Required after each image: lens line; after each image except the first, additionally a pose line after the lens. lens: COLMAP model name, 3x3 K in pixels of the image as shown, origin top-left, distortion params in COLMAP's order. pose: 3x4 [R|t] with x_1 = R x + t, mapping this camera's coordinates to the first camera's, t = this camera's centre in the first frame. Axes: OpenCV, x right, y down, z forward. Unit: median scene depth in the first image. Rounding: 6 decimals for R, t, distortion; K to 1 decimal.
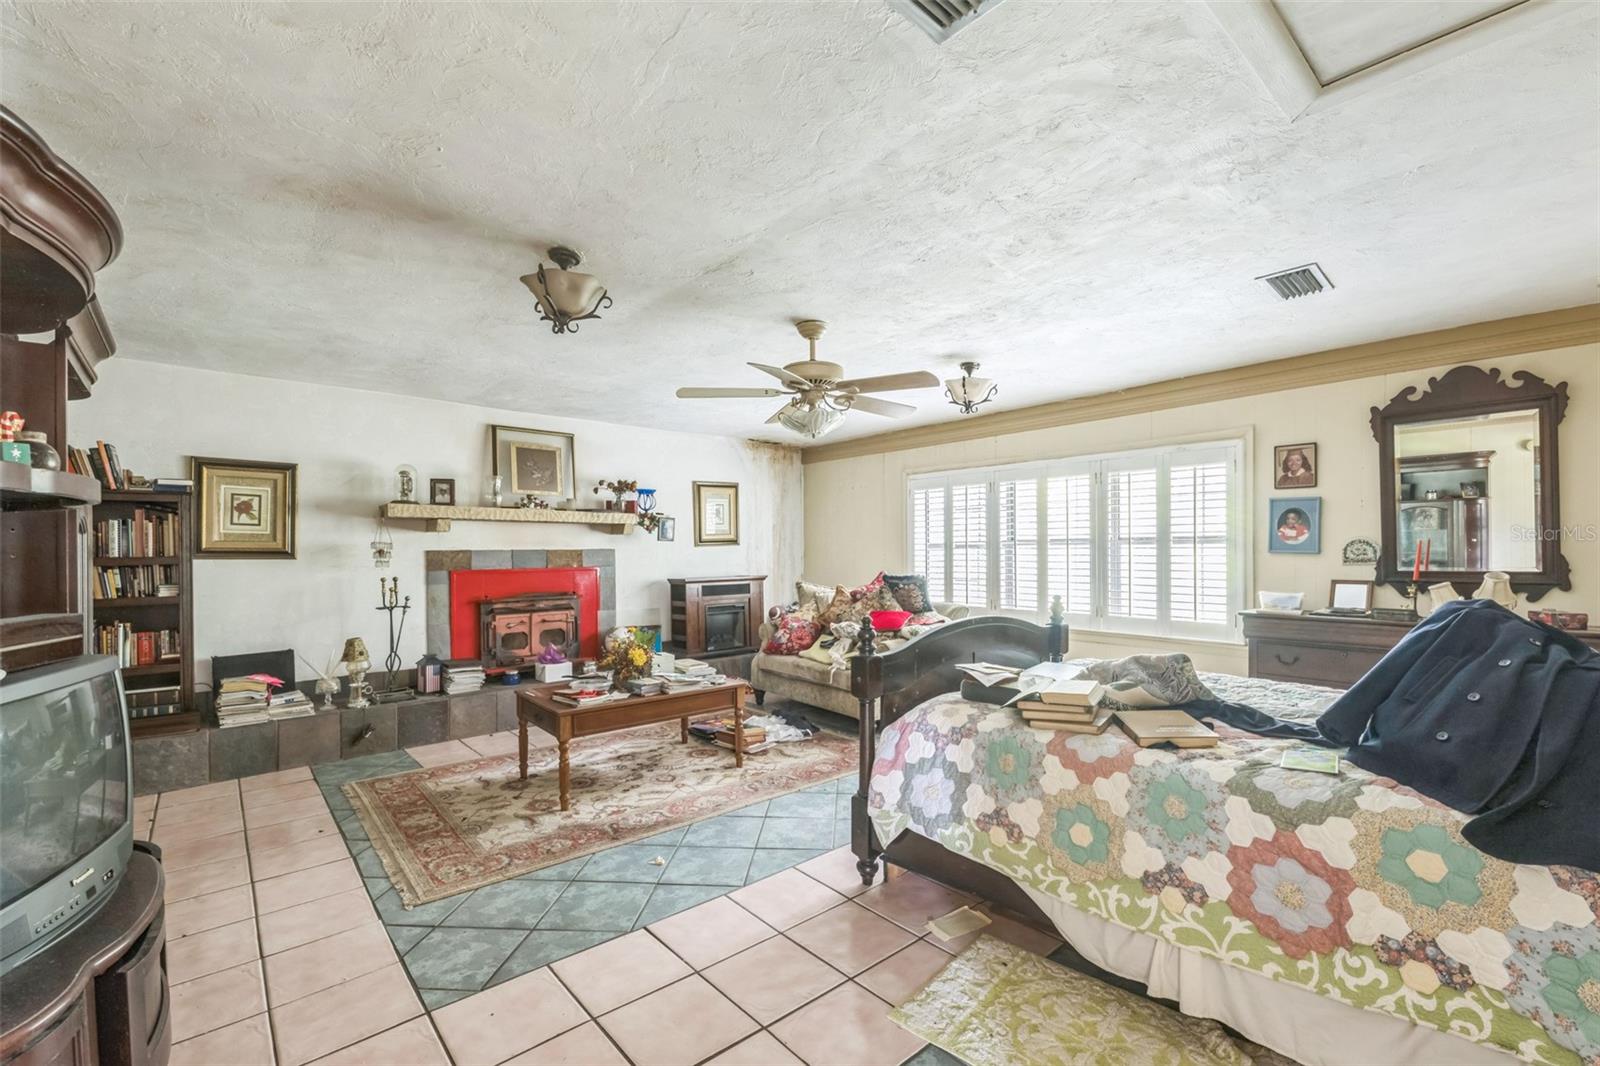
lens RADIAL K [[659.9, 0, 793.9], [0, 659.9, 547.5], [0, 0, 1]] dist [0.001014, -0.001397]
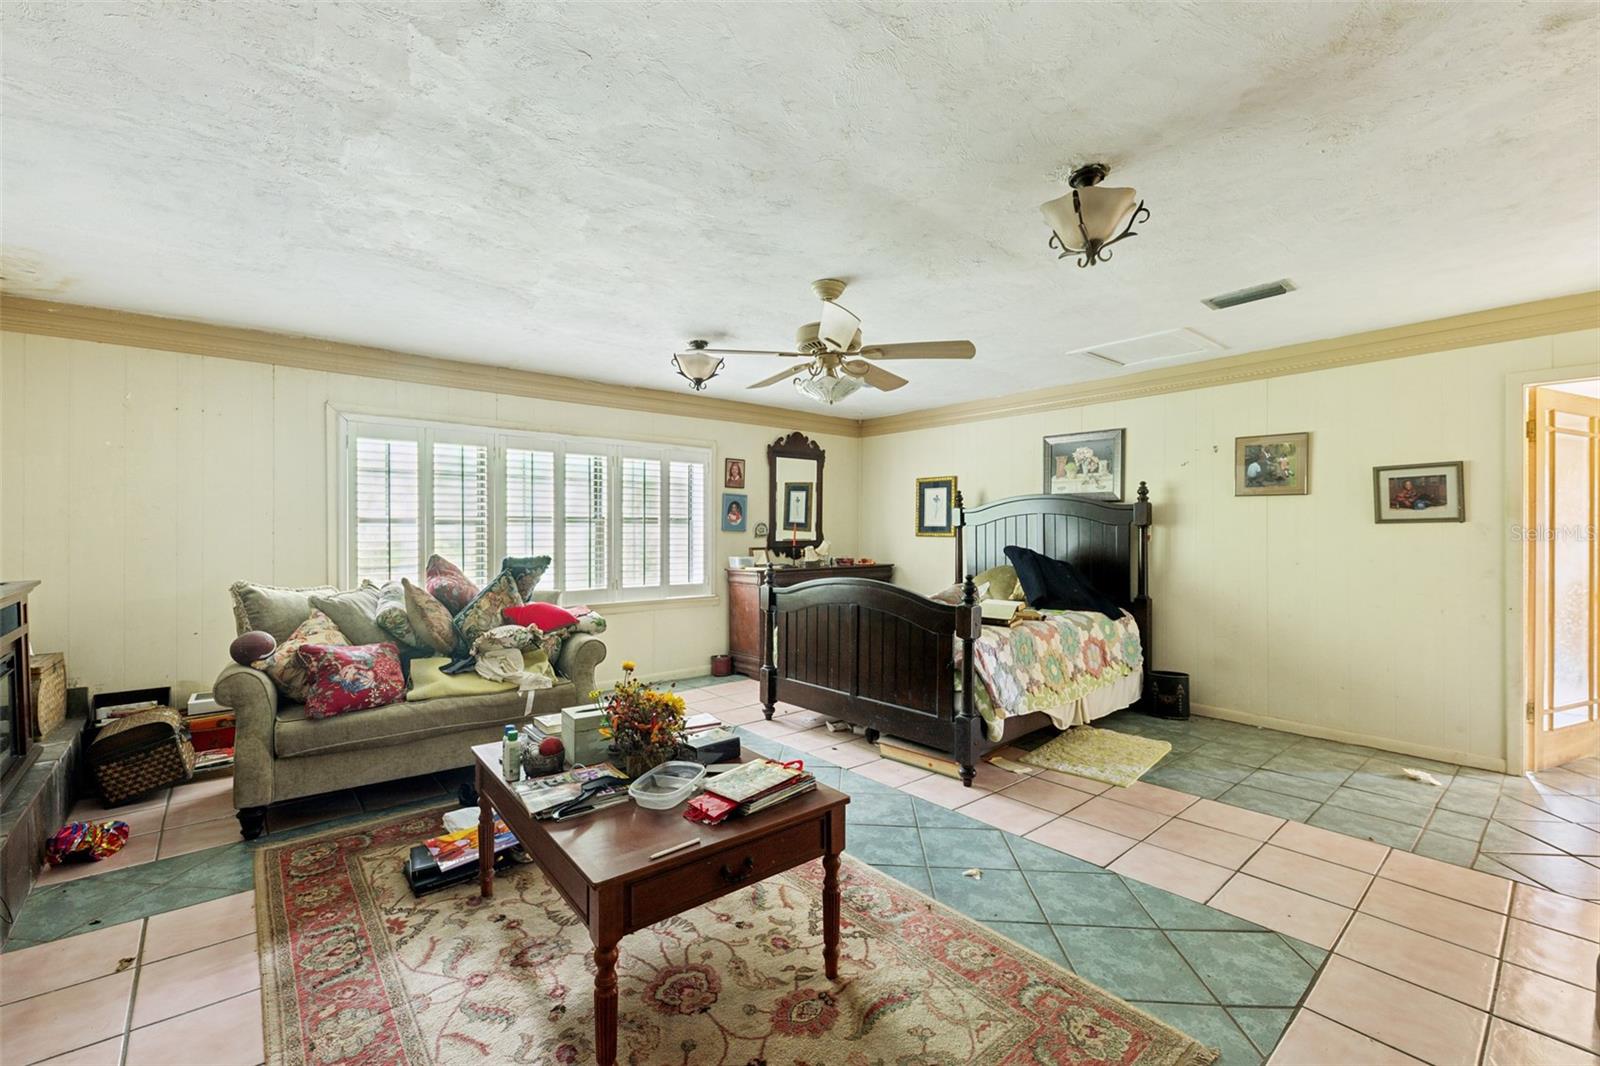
lens RADIAL K [[659.9, 0, 794.0], [0, 659.9, 529.3], [0, 0, 1]] dist [0.001014, -0.001397]
pose [[0.023586, 0.011069, 0.999661, -0.799193], [-0.004238, 0.999931, -0.010972, 0.021944], [-0.999713, -0.003978, 0.023631, 0.893283]]
